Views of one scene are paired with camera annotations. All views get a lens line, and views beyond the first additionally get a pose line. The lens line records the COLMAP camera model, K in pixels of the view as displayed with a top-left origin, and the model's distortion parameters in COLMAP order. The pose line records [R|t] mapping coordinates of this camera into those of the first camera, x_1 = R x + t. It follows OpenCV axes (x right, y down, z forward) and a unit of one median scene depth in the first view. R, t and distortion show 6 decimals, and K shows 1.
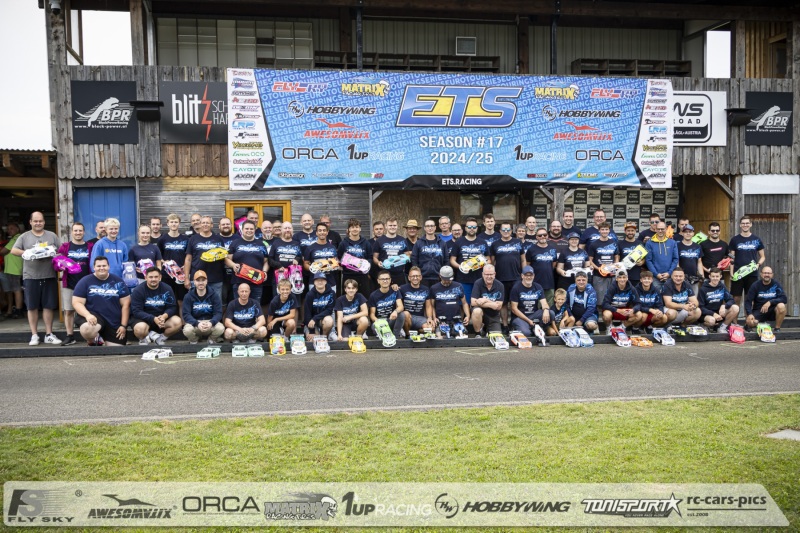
lens RADIAL K [[909.7, 0, 405.1], [0, 909.7, 270.6], [0, 0, 1]] dist [-0.005384, 0.000000]
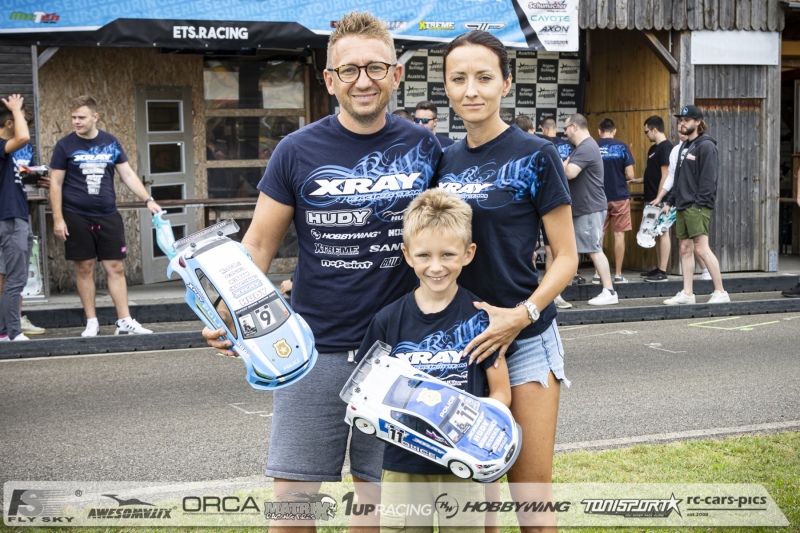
lens RADIAL K [[1414.2, 0, 398.6], [0, 1414.2, 267.0], [0, 0, 1]] dist [0.003577, 0.000000]
pose [[0.974515, -0.022472, 0.223193, -0.018035], [0.013631, 0.999063, 0.041077, 0.006364], [-0.223907, -0.036988, 0.973908, 0.163681]]
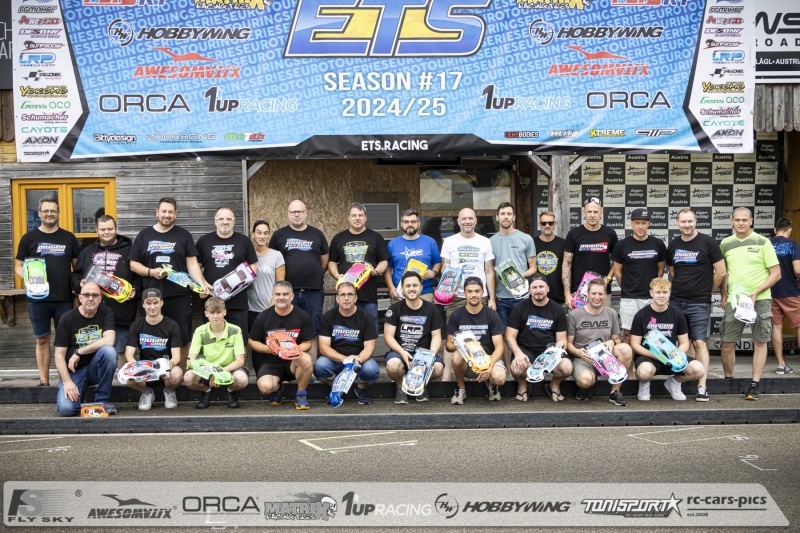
lens RADIAL K [[1011.4, 0, 397.8], [0, 1011.4, 264.3], [0, 0, 1]] dist [-0.031022, 0.000000]
pose [[0.991333, -0.000490, -0.131373, 0.152747], [-0.001735, 0.999857, -0.016820, -0.005907], [0.131363, 0.016902, 0.991190, 0.320981]]
